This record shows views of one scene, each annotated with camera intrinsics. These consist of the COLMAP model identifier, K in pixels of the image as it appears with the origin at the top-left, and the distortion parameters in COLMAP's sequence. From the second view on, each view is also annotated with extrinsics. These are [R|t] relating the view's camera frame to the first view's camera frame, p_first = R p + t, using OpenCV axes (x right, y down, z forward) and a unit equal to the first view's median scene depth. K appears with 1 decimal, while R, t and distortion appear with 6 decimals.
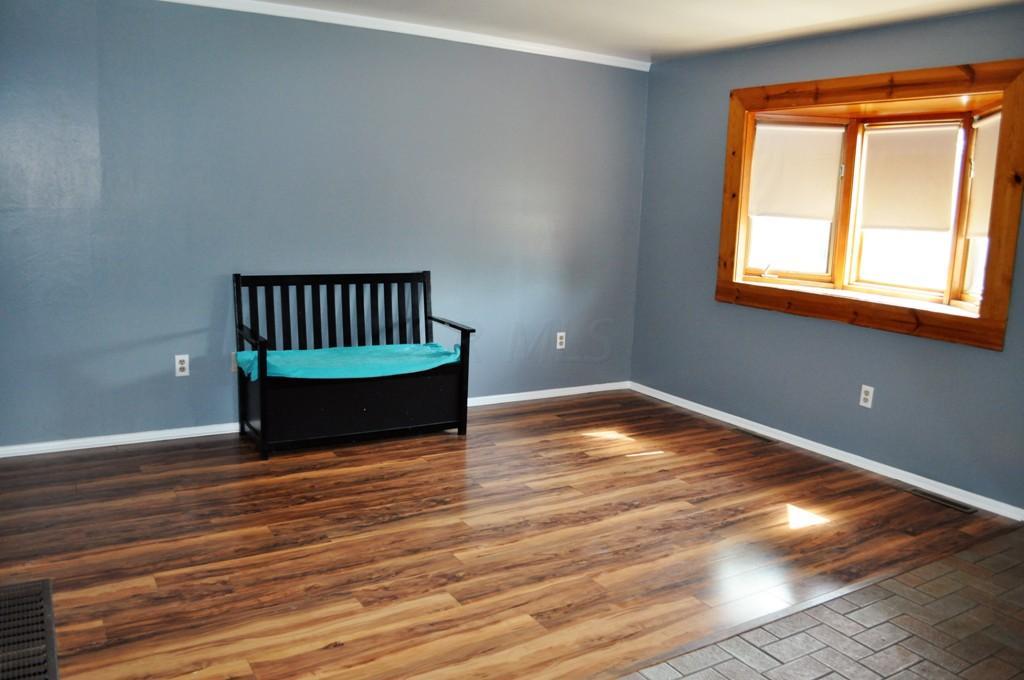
lens RADIAL K [[809.8, 0, 526.1], [0, 809.8, 347.0], [0, 0, 1]] dist [-0.080808, 0.007579]
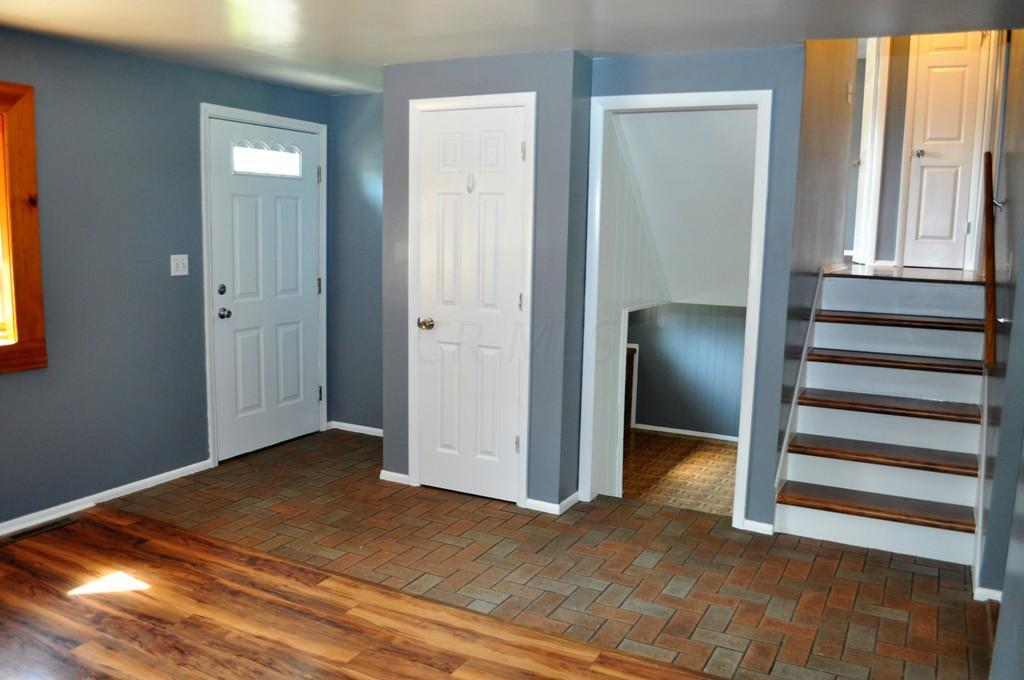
lens RADIAL K [[809.8, 0, 526.1], [0, 809.8, 347.0], [0, 0, 1]] dist [-0.080808, 0.007579]
pose [[-0.514557, -0.179261, 0.838508, -0.598673], [0.108221, 0.956505, 0.270898, -0.236252], [-0.850599, 0.230137, -0.472777, 0.958080]]
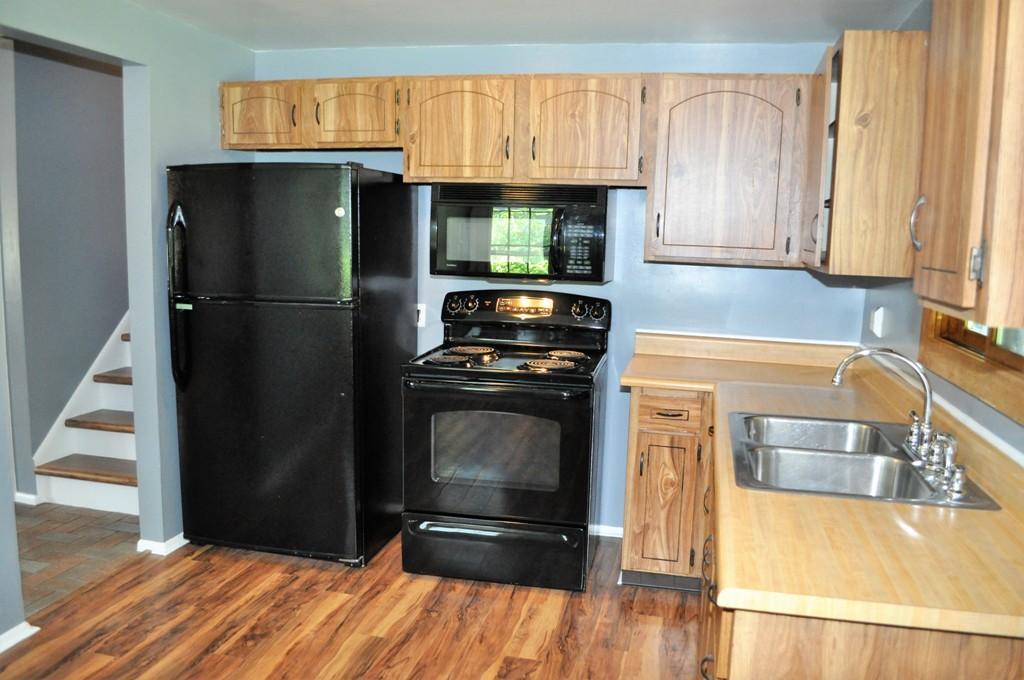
lens RADIAL K [[809.8, 0, 526.1], [0, 809.8, 347.0], [0, 0, 1]] dist [-0.080808, 0.007579]
pose [[-0.713566, -0.156205, 0.682952, -1.144682], [0.070843, 0.953742, 0.292159, -0.155333], [-0.696997, 0.256857, -0.669492, 0.416900]]
